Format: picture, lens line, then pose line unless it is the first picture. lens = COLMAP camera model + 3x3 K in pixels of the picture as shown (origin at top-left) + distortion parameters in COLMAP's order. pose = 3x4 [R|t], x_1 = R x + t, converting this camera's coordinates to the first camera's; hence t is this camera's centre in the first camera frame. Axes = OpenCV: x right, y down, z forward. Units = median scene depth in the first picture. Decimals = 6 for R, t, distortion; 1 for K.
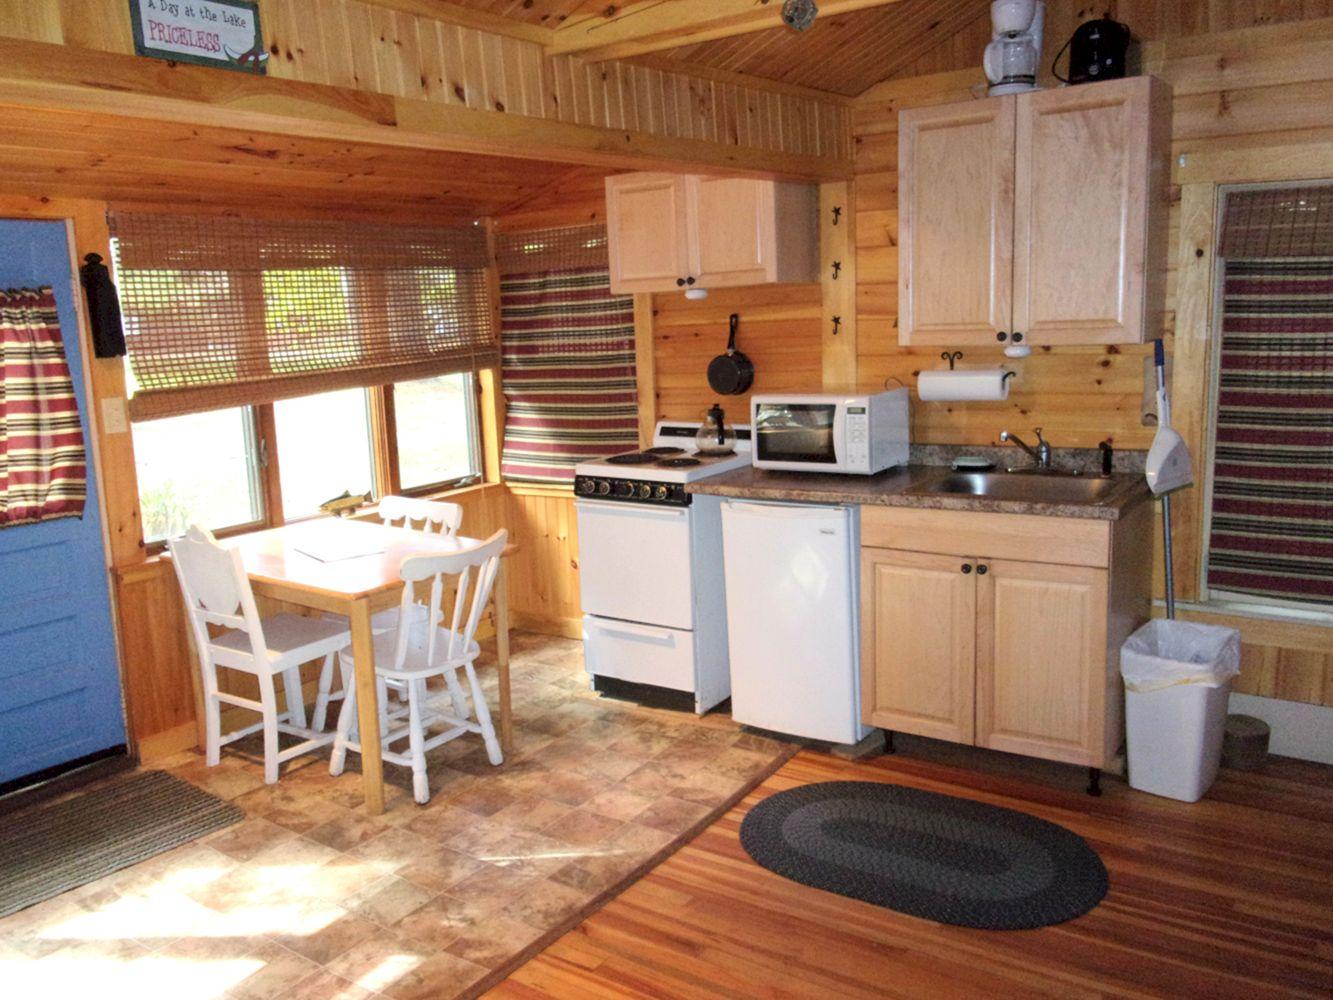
lens RADIAL K [[1111.2, 0, 659.7], [0, 1111.2, 538.8], [0, 0, 1]] dist [0.000605, -0.010946]
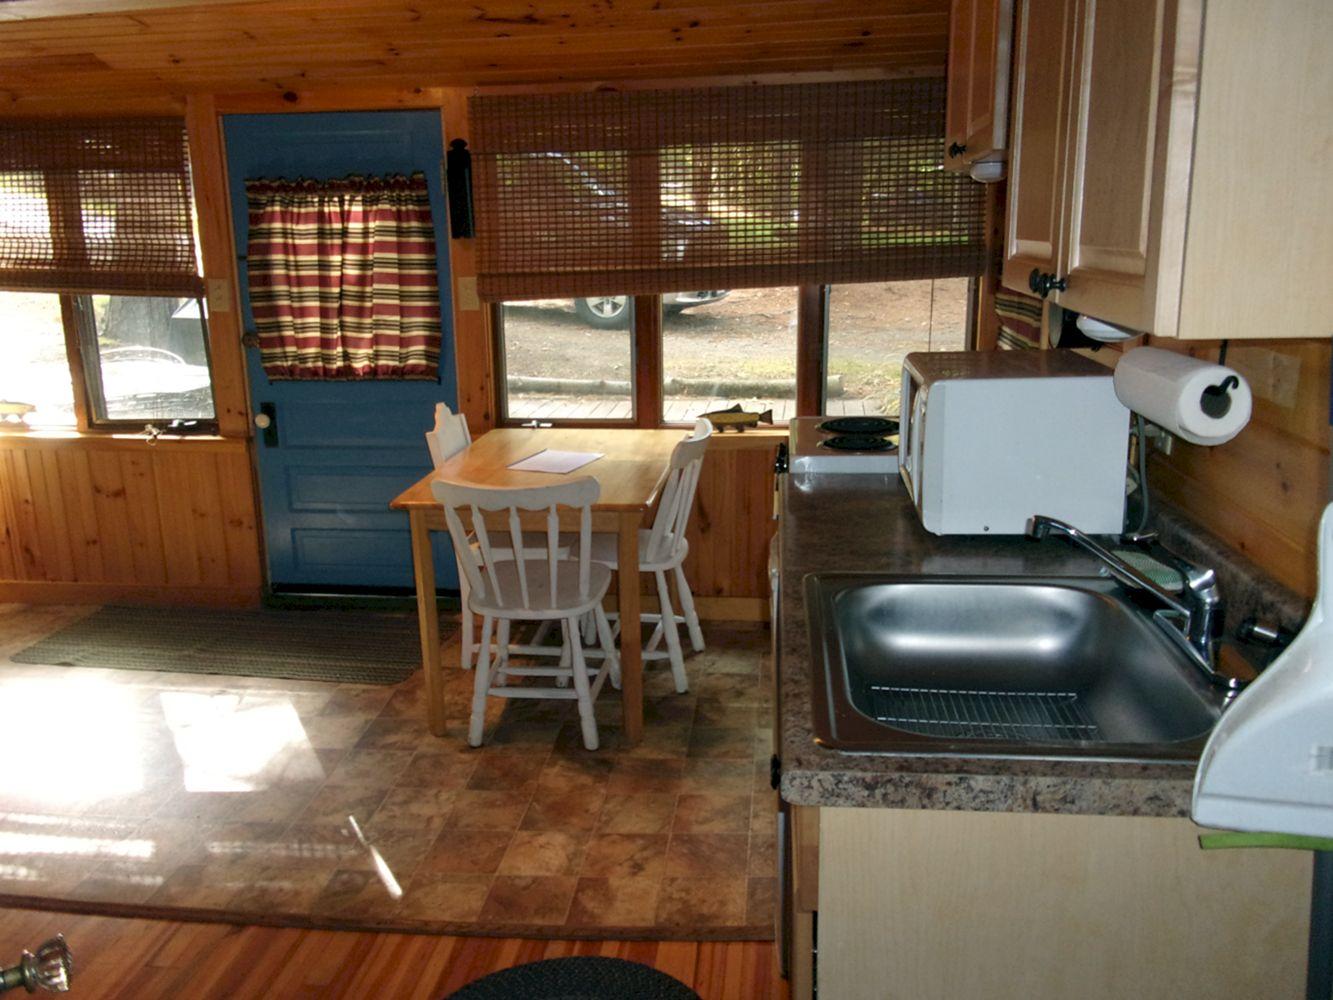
lens RADIAL K [[1111.2, 0, 659.7], [0, 1111.2, 538.8], [0, 0, 1]] dist [0.000605, -0.010946]
pose [[0.478998, 0.283066, -0.830924, 0.590117], [-0.179567, 0.958161, 0.222897, -0.165609], [0.859253, 0.042439, 0.509787, 0.653304]]
